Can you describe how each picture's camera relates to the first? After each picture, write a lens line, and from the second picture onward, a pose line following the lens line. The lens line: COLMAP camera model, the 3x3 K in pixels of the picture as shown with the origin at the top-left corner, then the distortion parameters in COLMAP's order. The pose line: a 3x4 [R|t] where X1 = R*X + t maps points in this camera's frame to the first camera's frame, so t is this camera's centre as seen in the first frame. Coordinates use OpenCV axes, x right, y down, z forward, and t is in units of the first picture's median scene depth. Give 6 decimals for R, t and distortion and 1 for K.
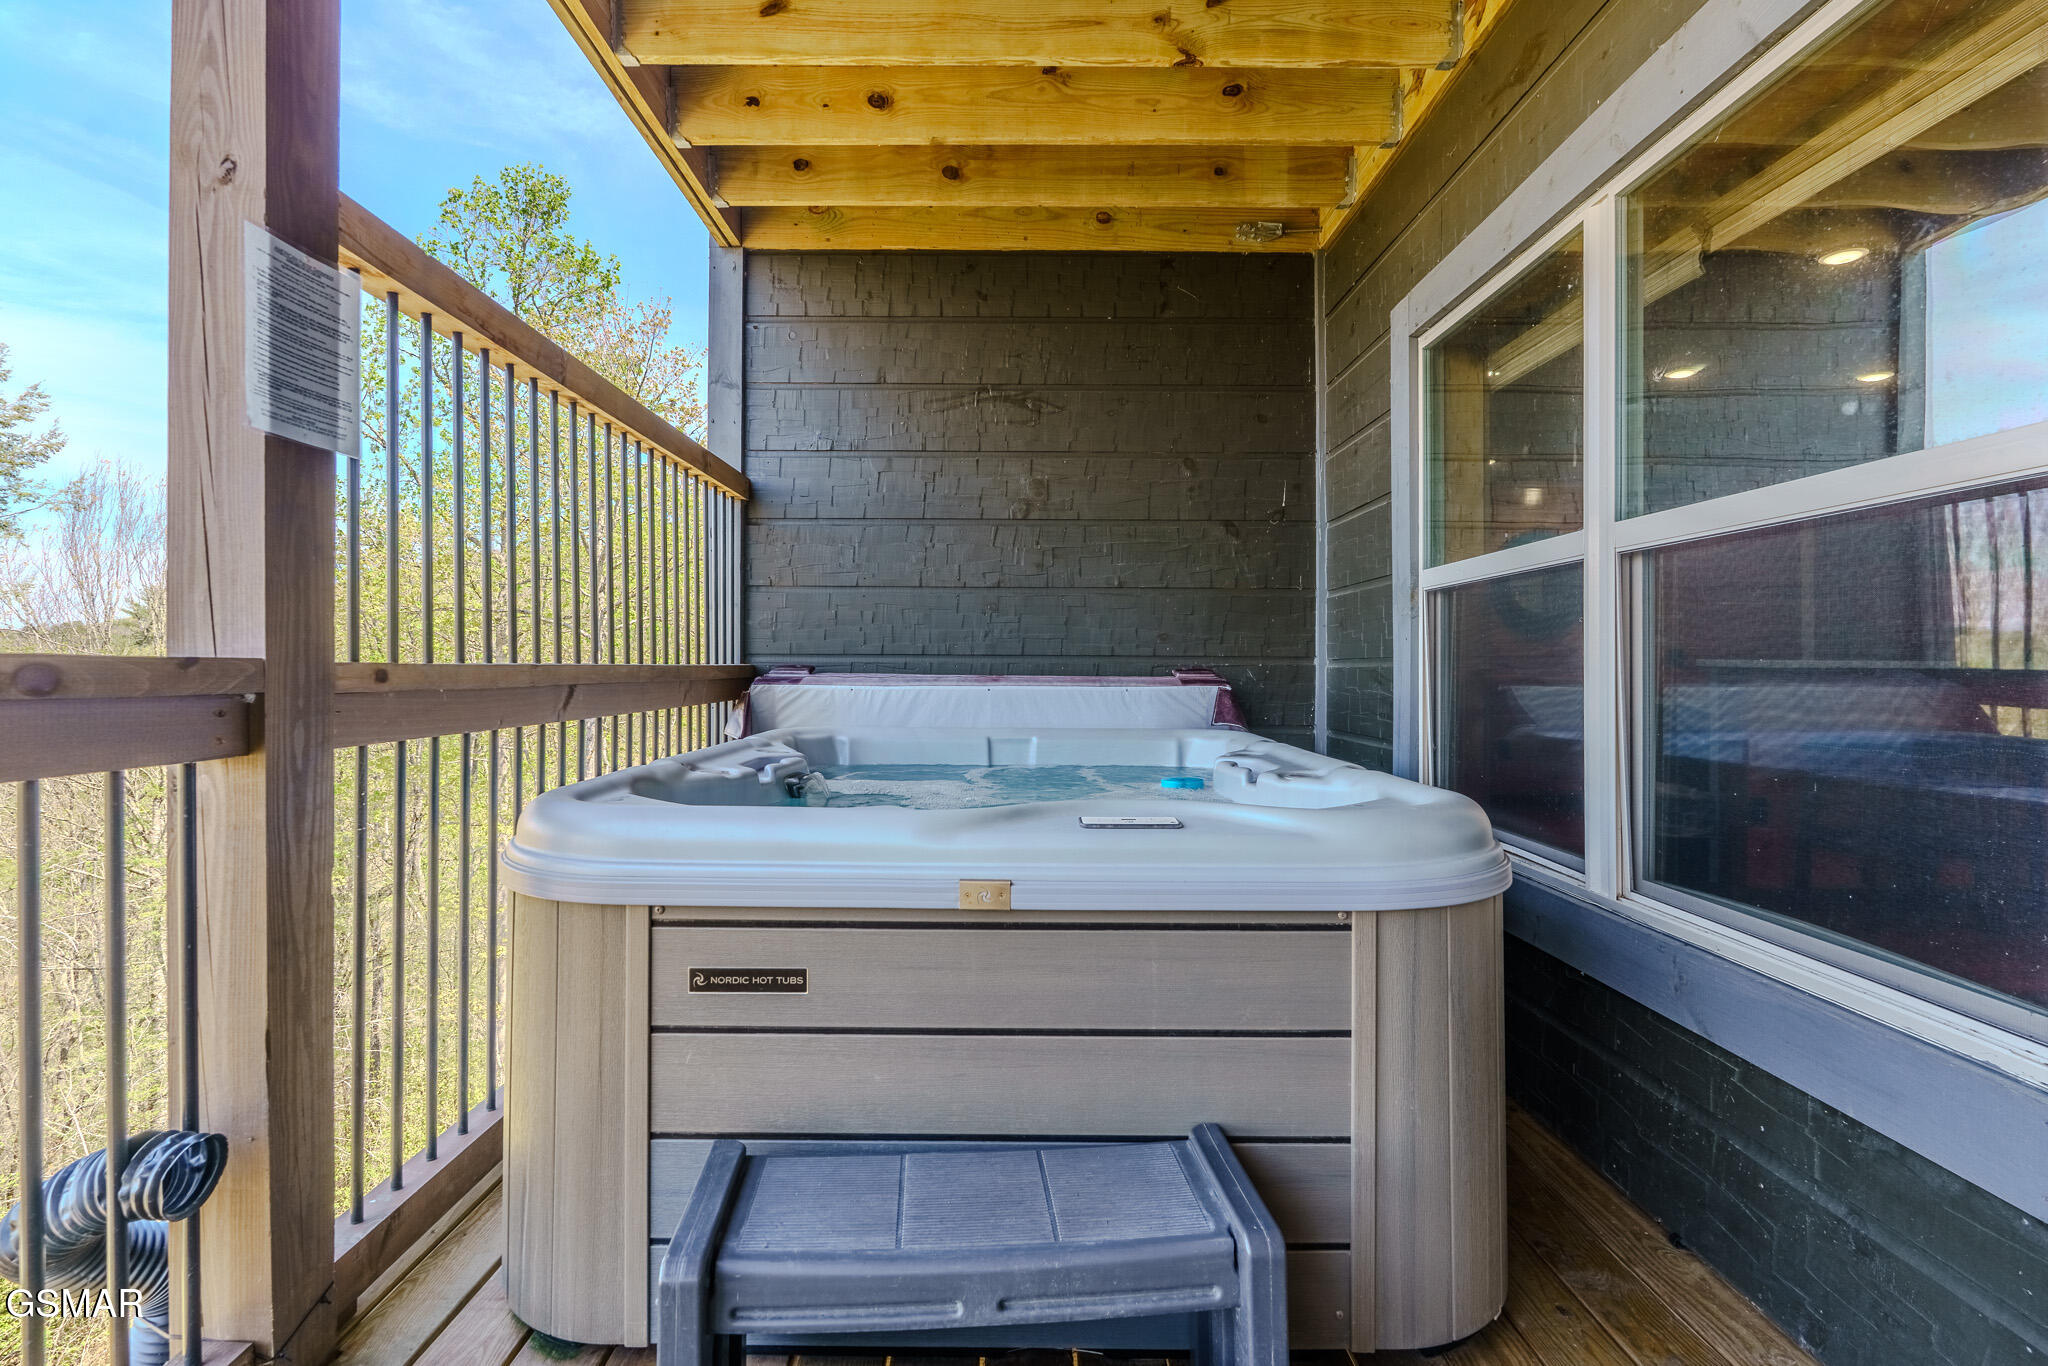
lens RADIAL K [[917.2, 0, 1027.2], [0, 917.2, 653.5], [0, 0, 1]] dist [-0.001584, -0.000068]
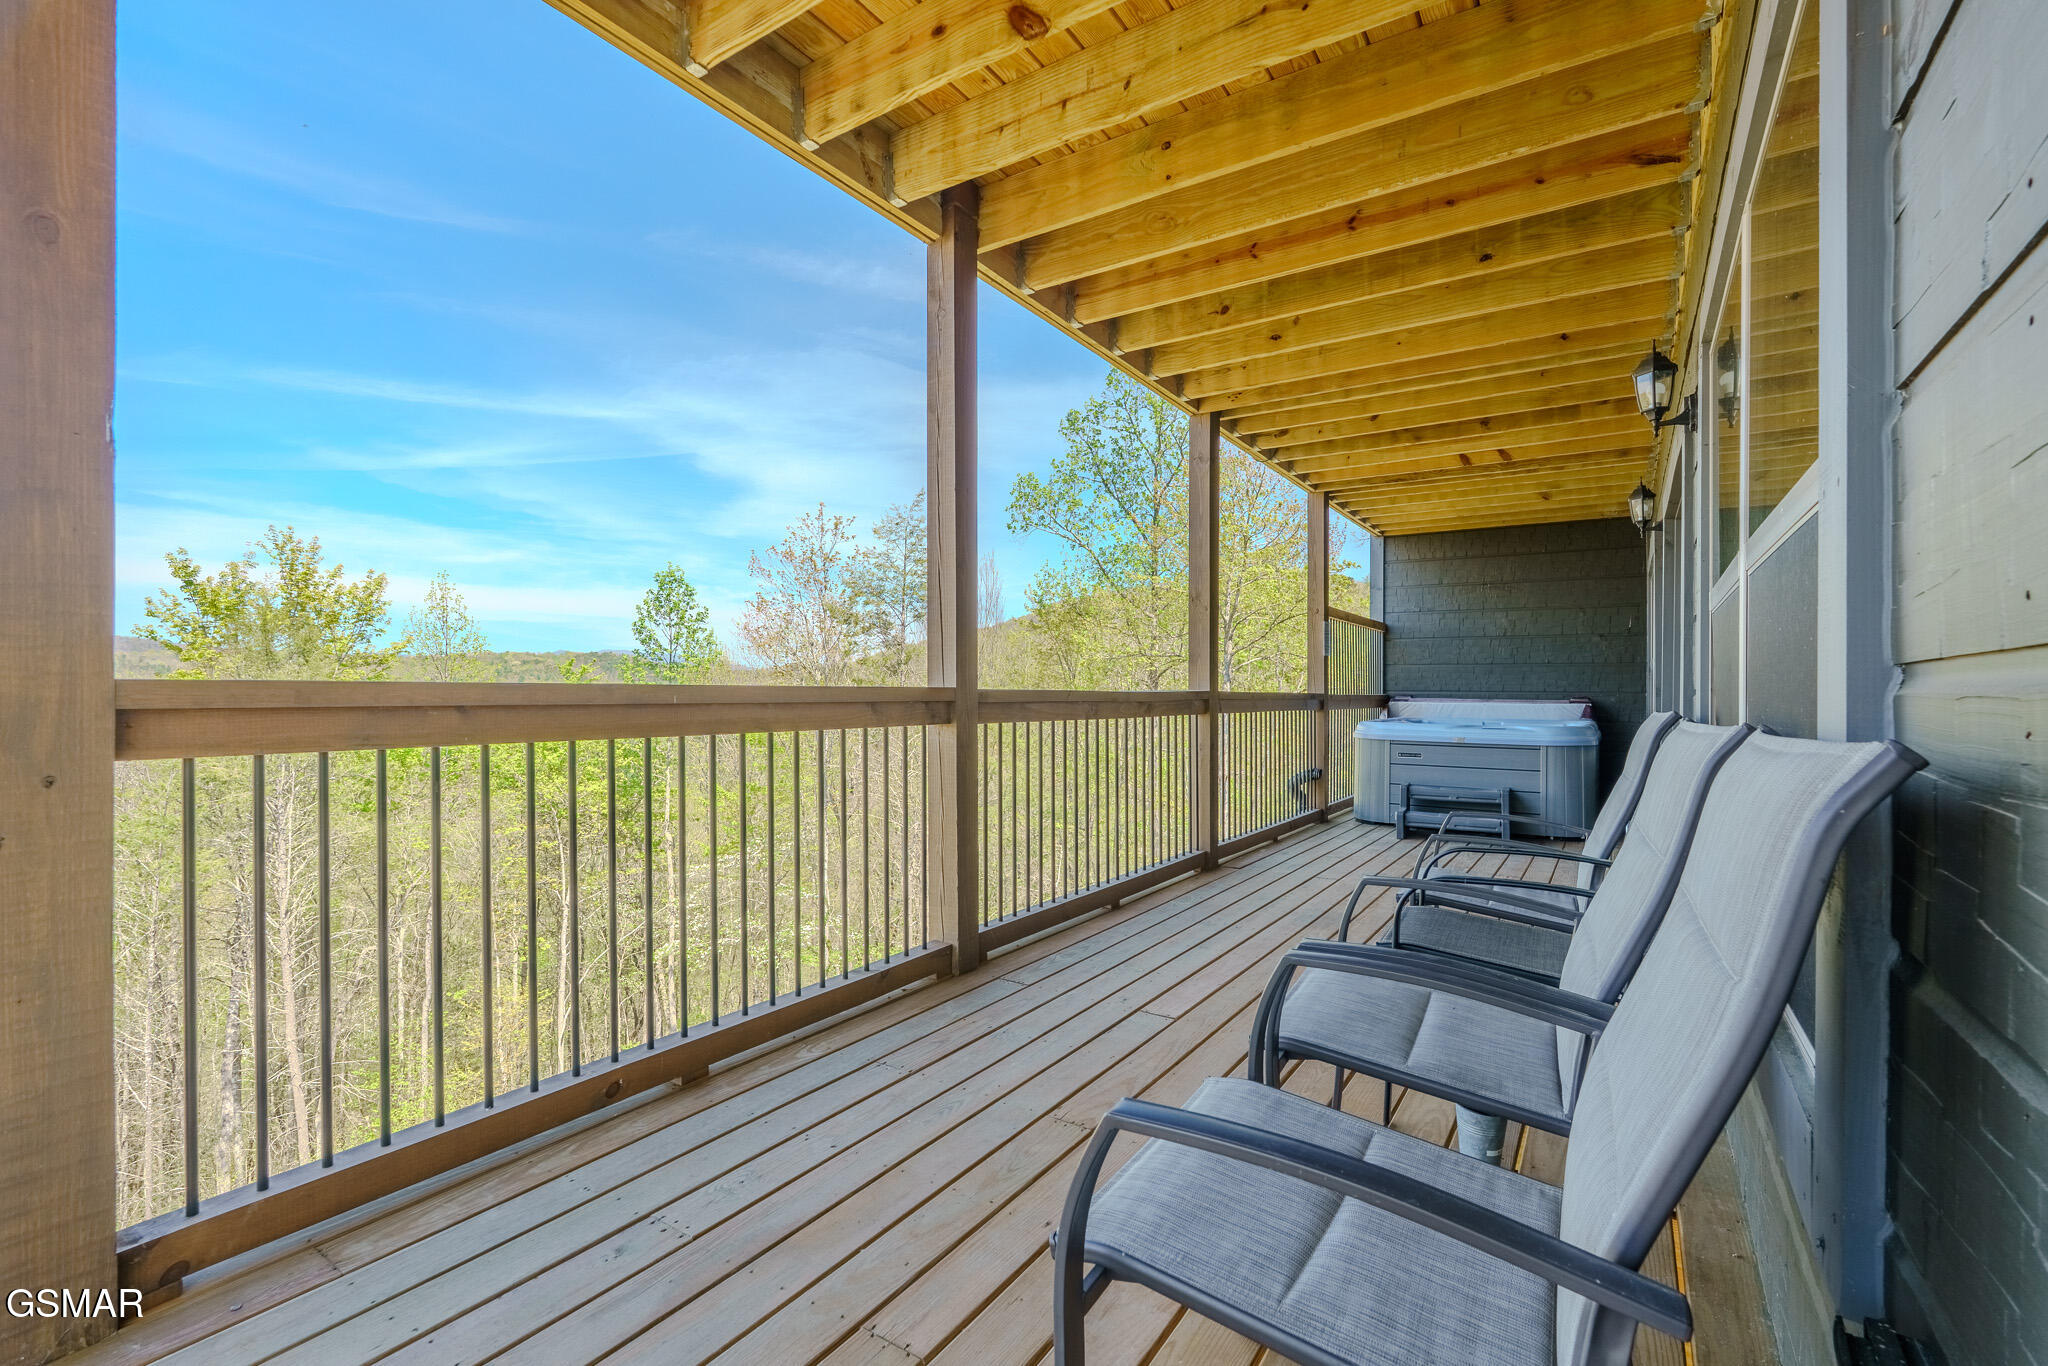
lens RADIAL K [[909.2, 0, 1005.5], [0, 909.2, 682.9], [0, 0, 1]] dist [-0.004072, -0.000163]
pose [[0.814091, -0.002747, -0.580731, 0.323874], [0.005504, 0.999980, 0.002985, -0.034249], [0.580712, -0.005627, 0.814090, -1.770923]]
